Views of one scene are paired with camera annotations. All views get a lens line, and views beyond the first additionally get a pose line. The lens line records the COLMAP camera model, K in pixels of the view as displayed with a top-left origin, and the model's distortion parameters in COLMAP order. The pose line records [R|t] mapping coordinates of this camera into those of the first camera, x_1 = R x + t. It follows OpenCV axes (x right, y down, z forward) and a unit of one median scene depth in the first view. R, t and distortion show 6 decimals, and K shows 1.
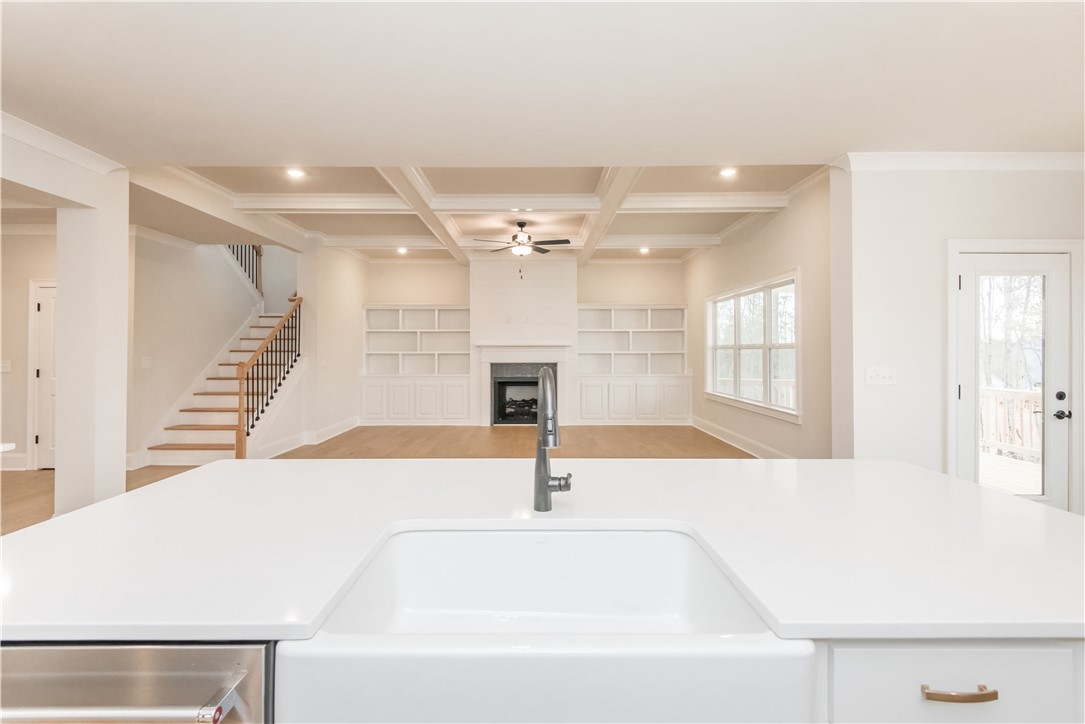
lens RADIAL K [[505.0, 0, 544.2], [0, 505.0, 344.6], [0, 0, 1]] dist [0.003492, -0.000427]
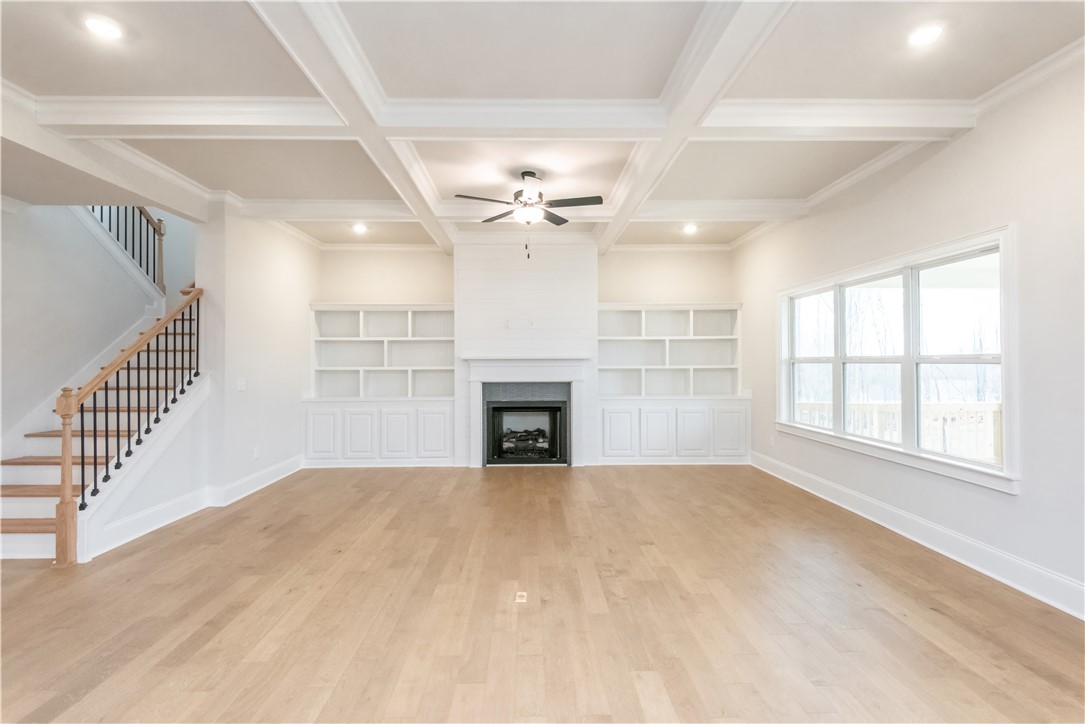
lens RADIAL K [[505.0, 0, 541.1], [0, 505.0, 361.8], [0, 0, 1]] dist [0.003492, -0.000427]
pose [[0.999950, -0.002891, 0.009606, -0.029551], [0.002805, 0.999956, 0.008969, -0.000457], [-0.009632, -0.008942, 0.999914, 0.285029]]
